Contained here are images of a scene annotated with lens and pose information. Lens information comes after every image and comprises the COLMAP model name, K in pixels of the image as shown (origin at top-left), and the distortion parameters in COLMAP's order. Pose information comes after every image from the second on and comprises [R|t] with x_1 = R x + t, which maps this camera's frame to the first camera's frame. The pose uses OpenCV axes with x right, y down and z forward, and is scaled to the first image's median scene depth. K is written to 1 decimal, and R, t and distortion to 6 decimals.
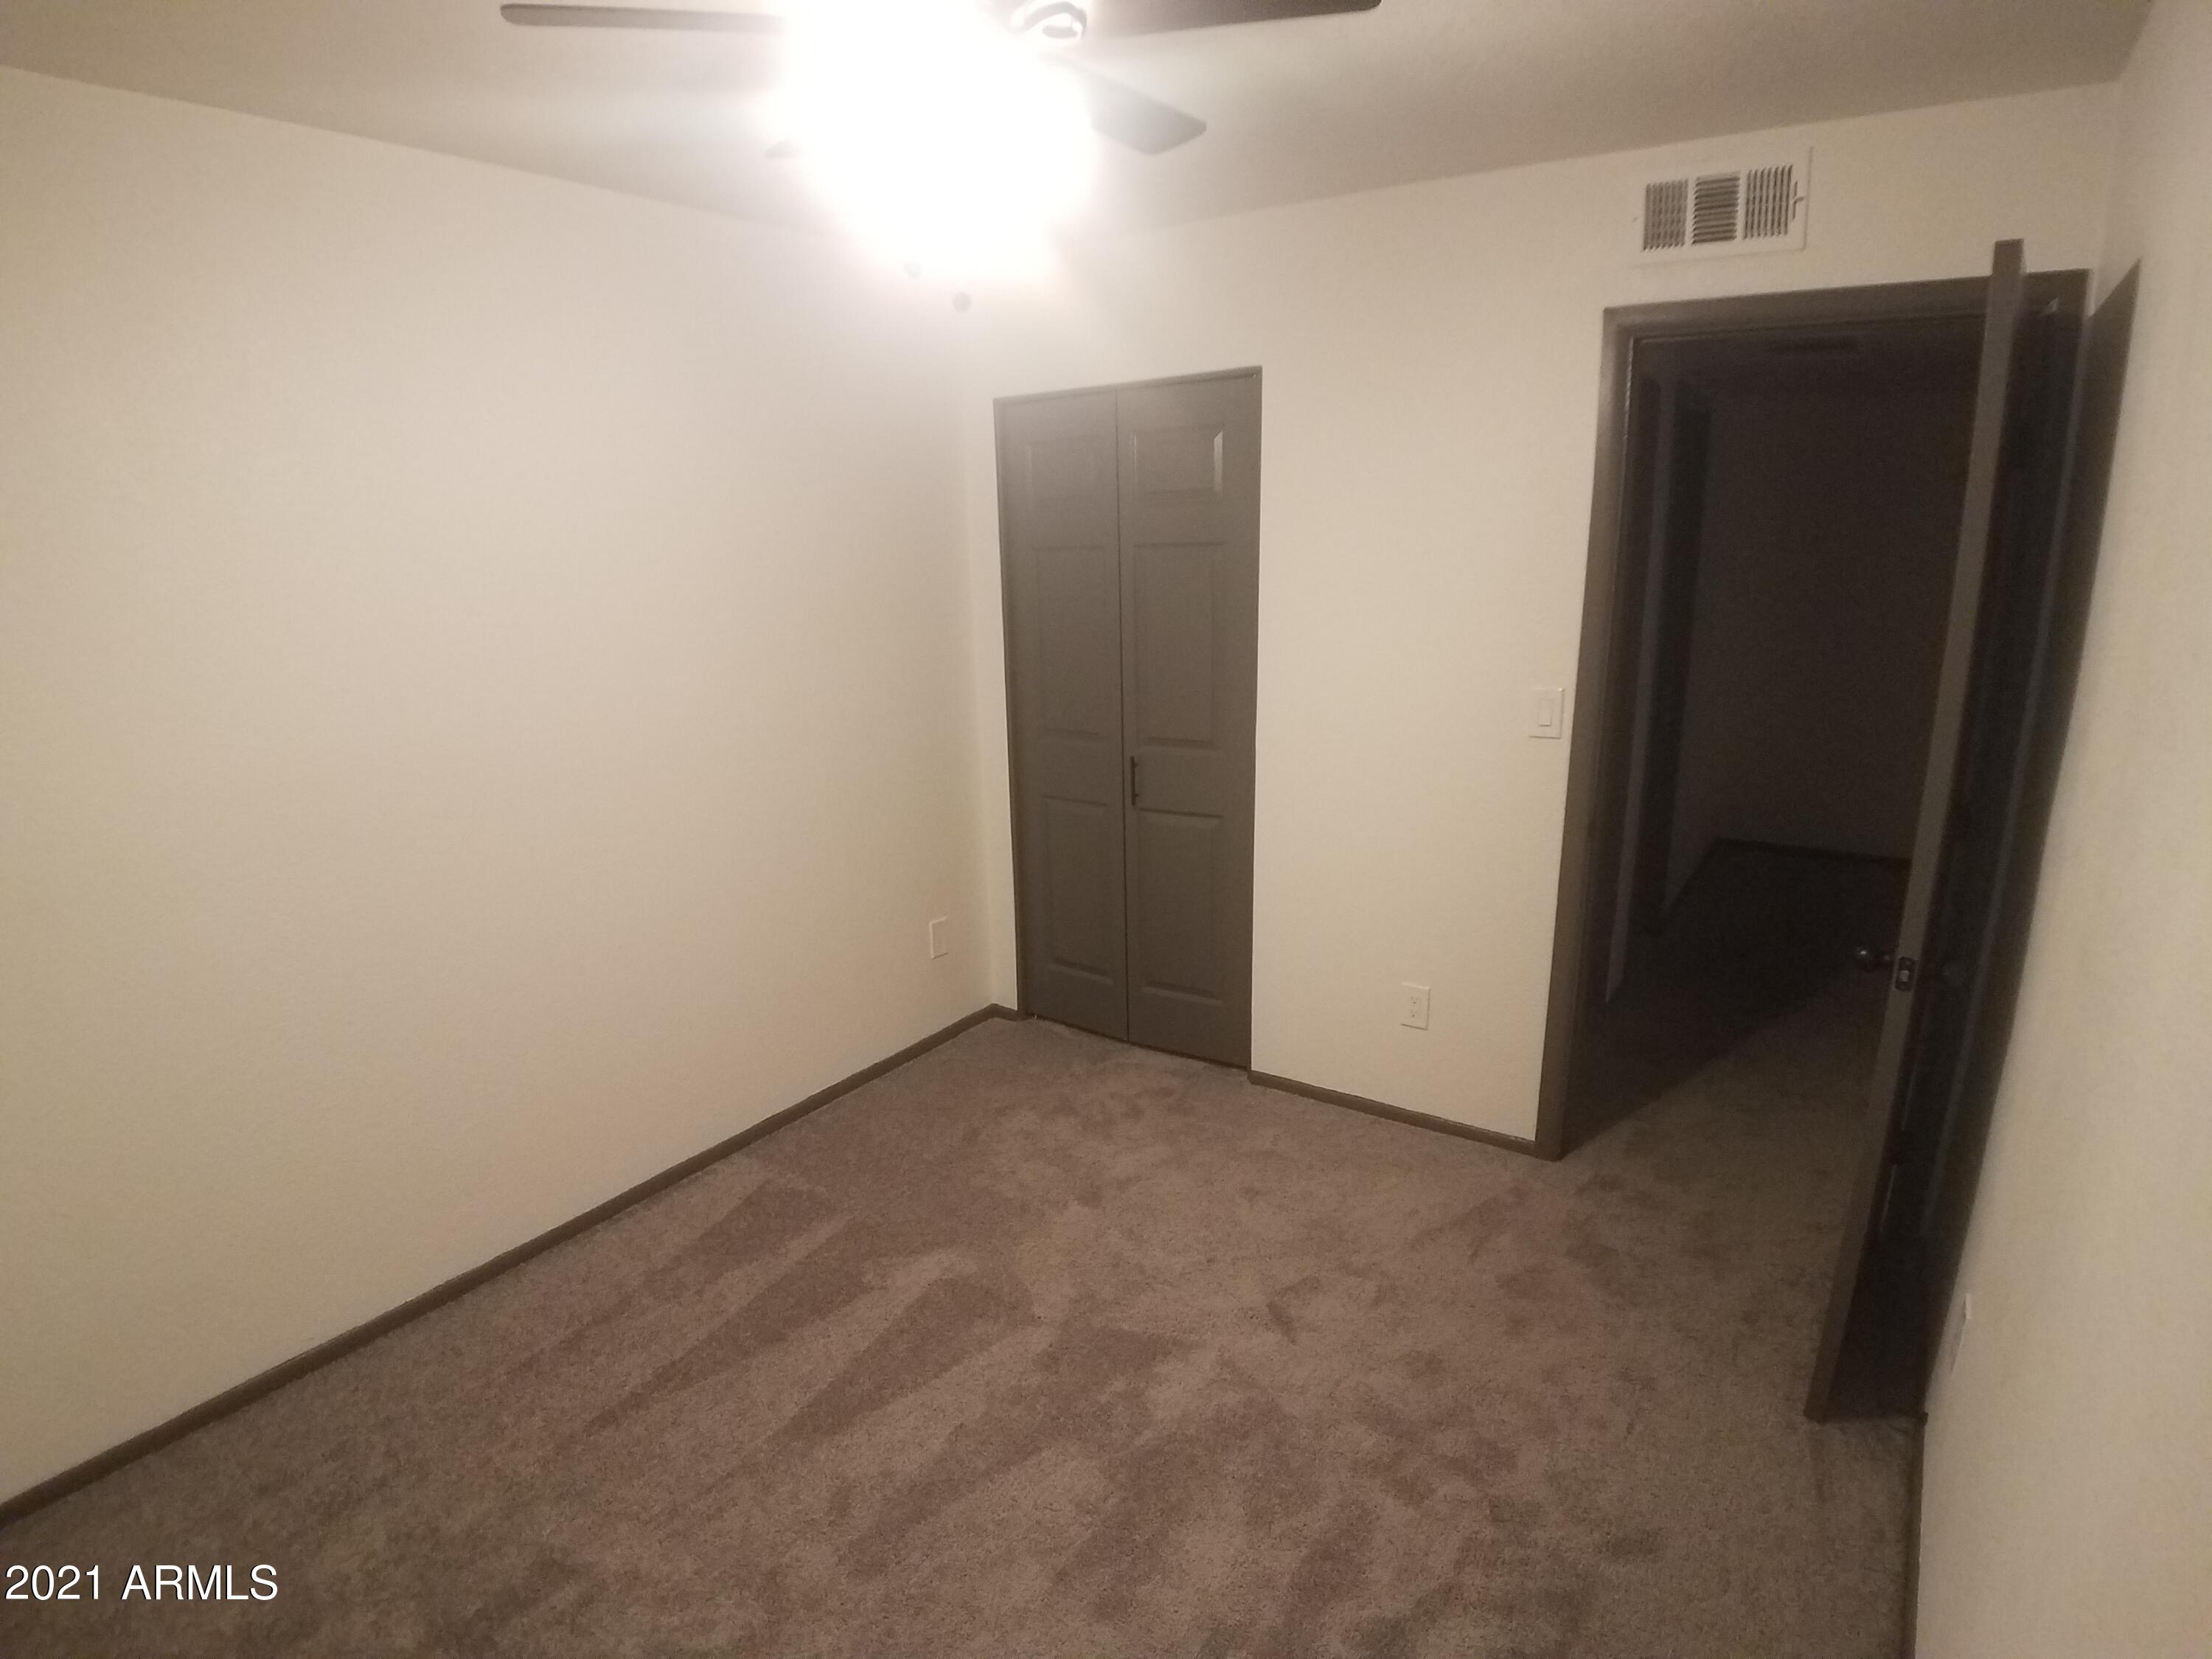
lens RADIAL K [[1178.5, 0, 1078.9], [0, 1178.5, 870.3], [0, 0, 1]] dist [-0.048429, -0.010196]
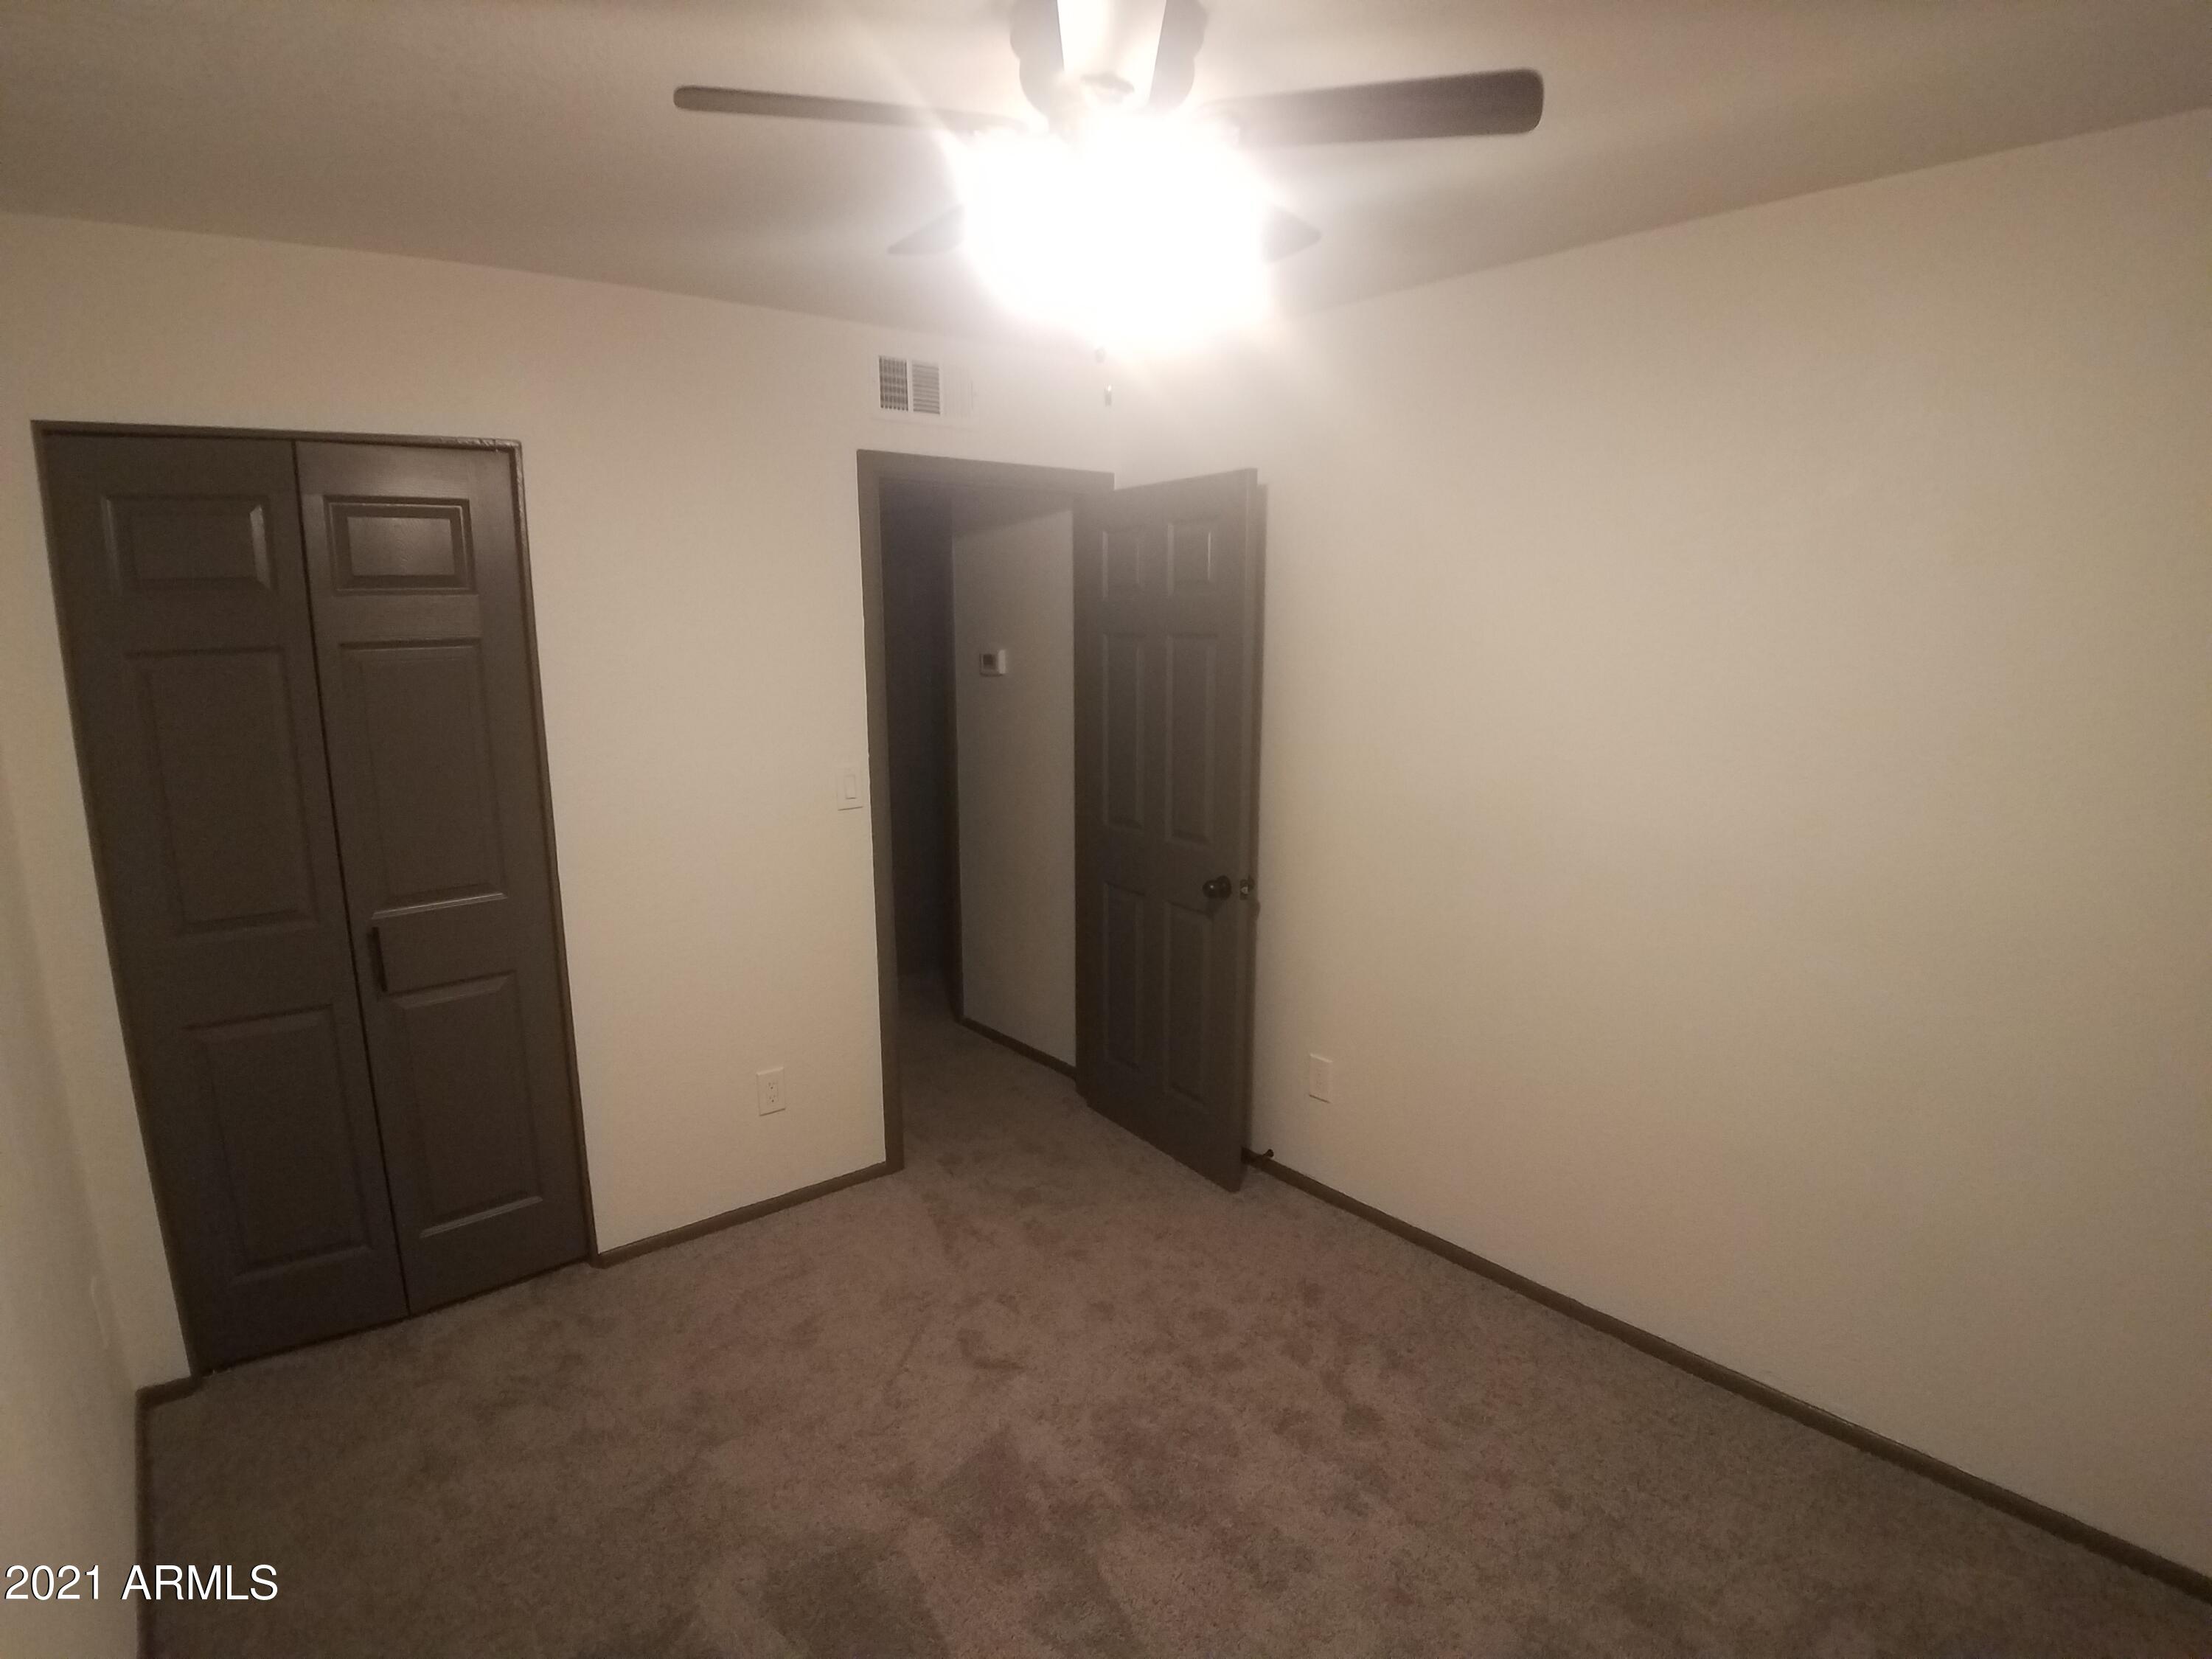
lens RADIAL K [[1178.5, 0, 1096.2], [0, 1178.5, 851.9], [0, 0, 1]] dist [-0.048429, -0.010196]
pose [[0.252316, -0.160694, 0.954208, -0.685618], [0.250483, 0.963350, 0.096000, -0.131516], [-0.934663, 0.214790, 0.283320, 0.492008]]
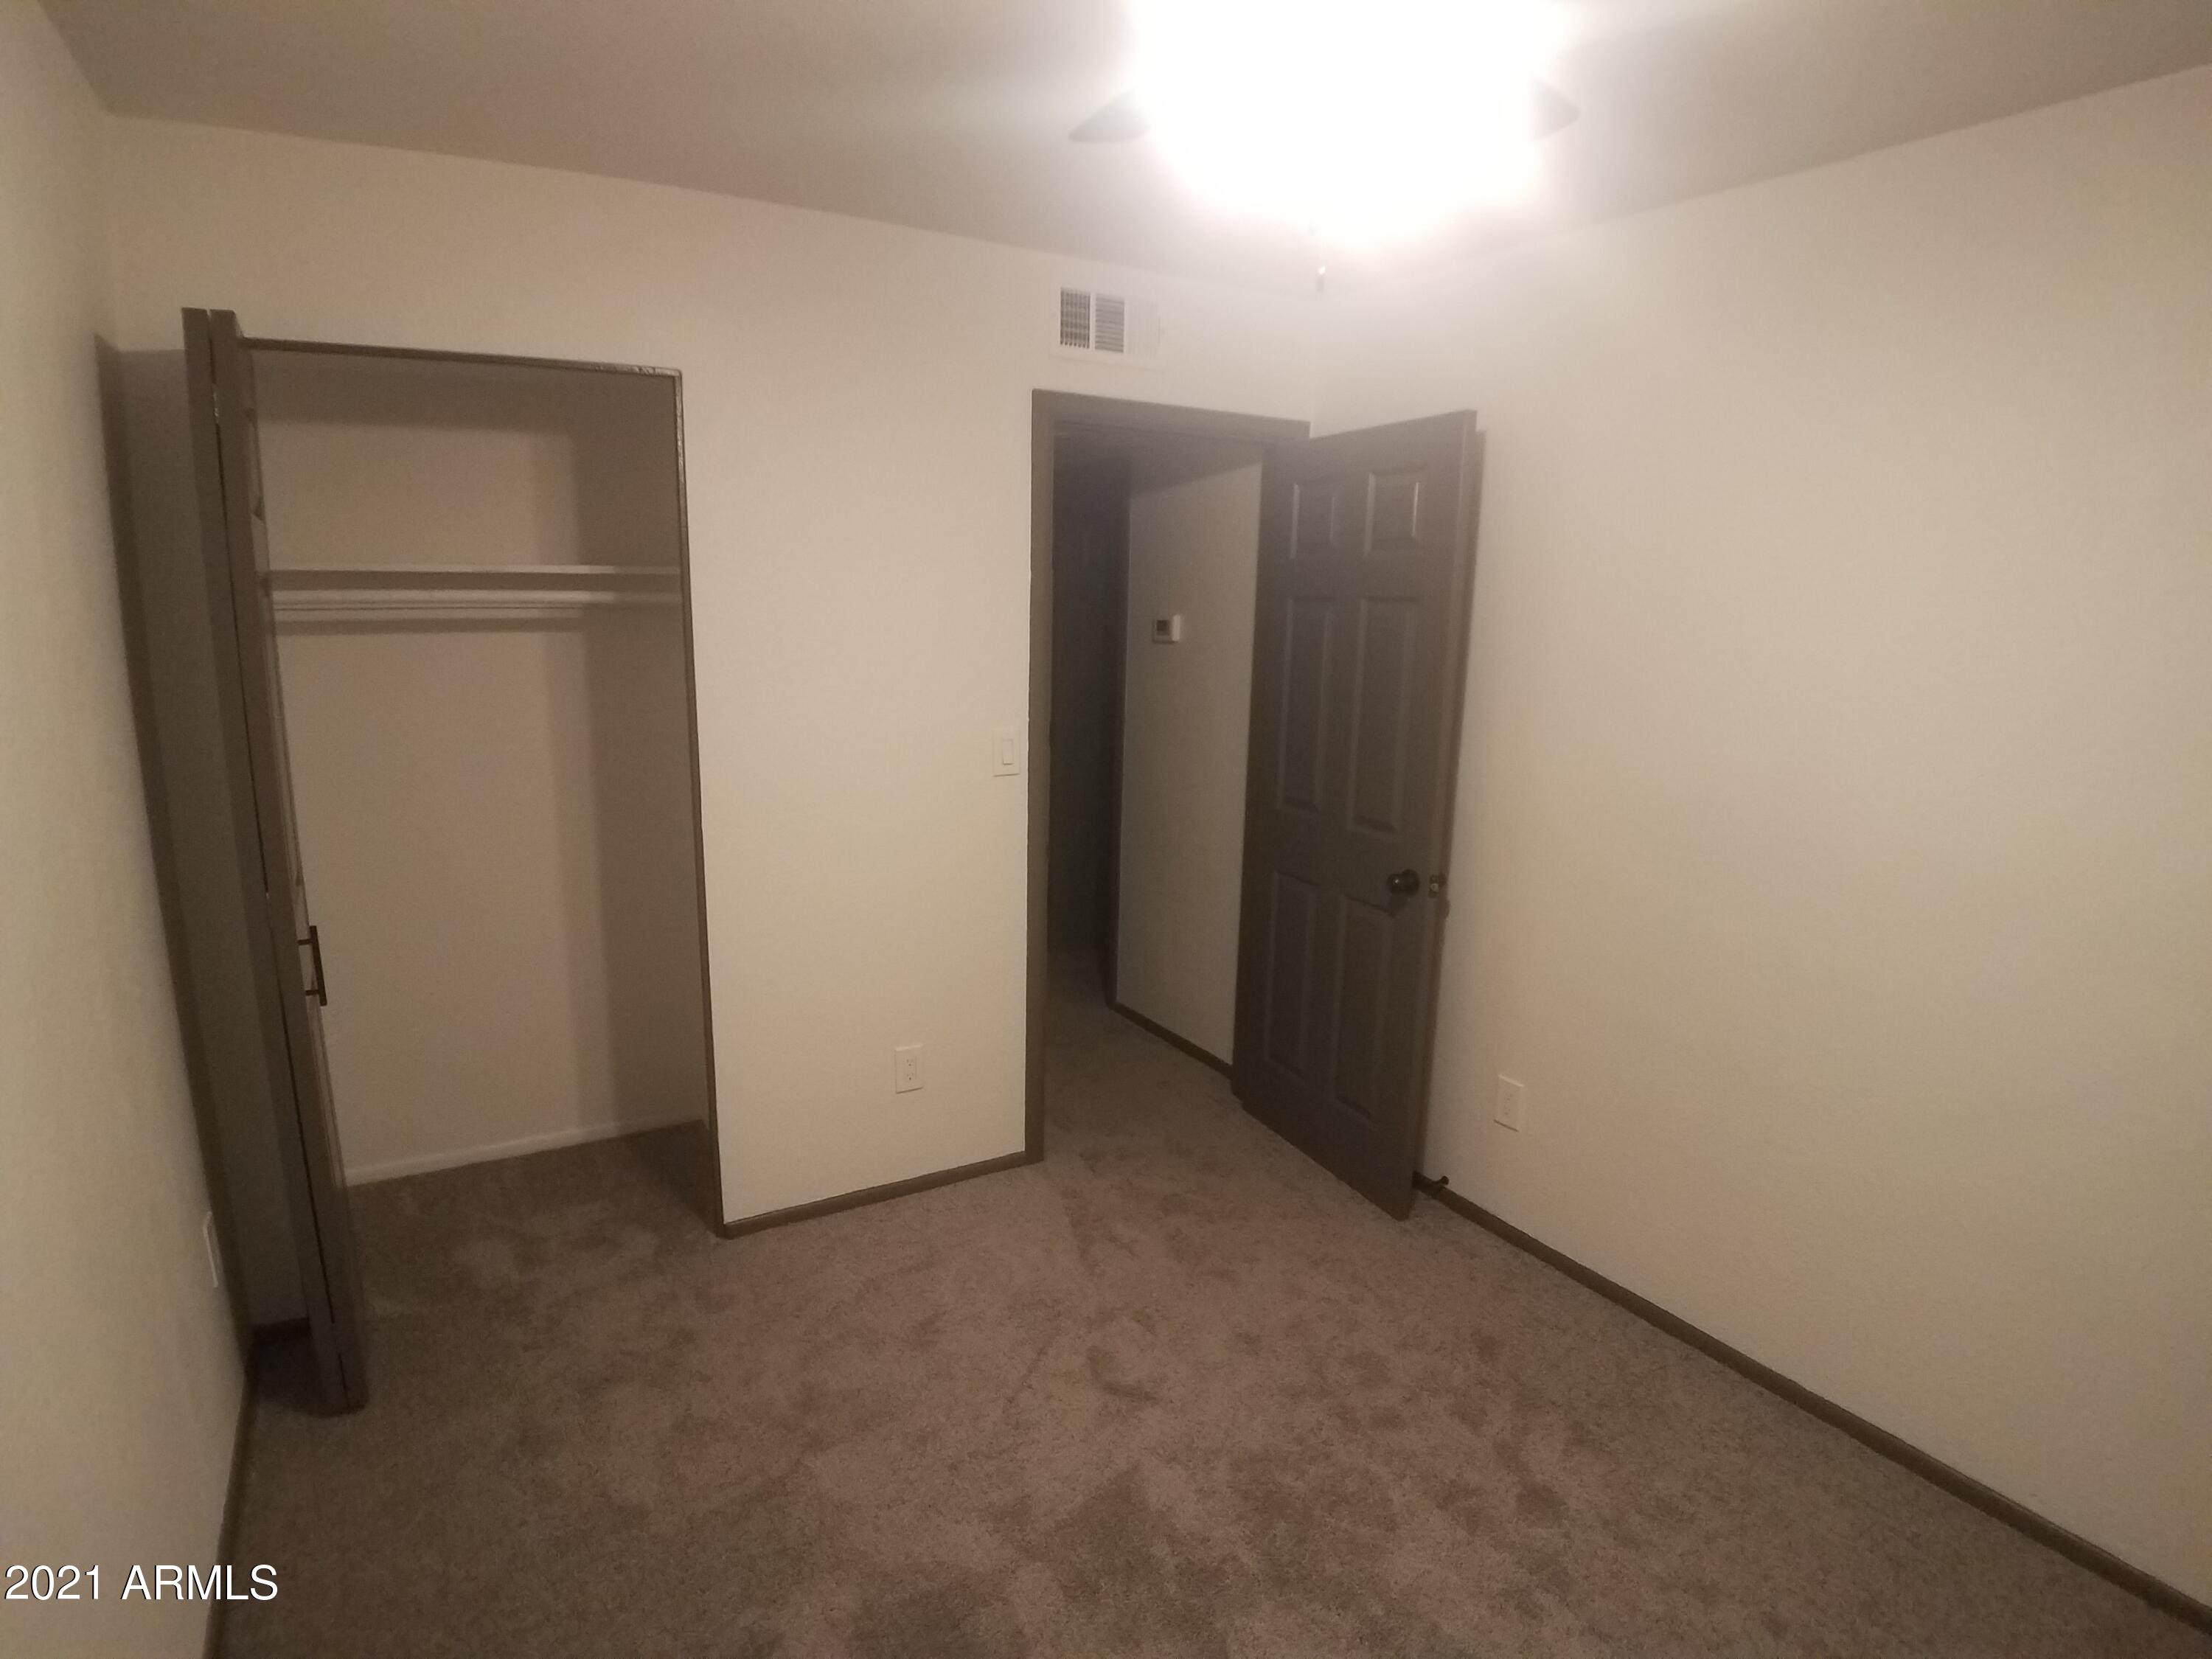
lens RADIAL K [[1178.5, 0, 1084.0], [0, 1178.5, 847.3], [0, 0, 1]] dist [-0.048429, -0.010196]
pose [[0.400213, -0.153318, 0.903506, -0.593565], [0.210747, 0.974880, 0.072078, -0.119773], [-0.891861, 0.161565, 0.422471, 0.527458]]
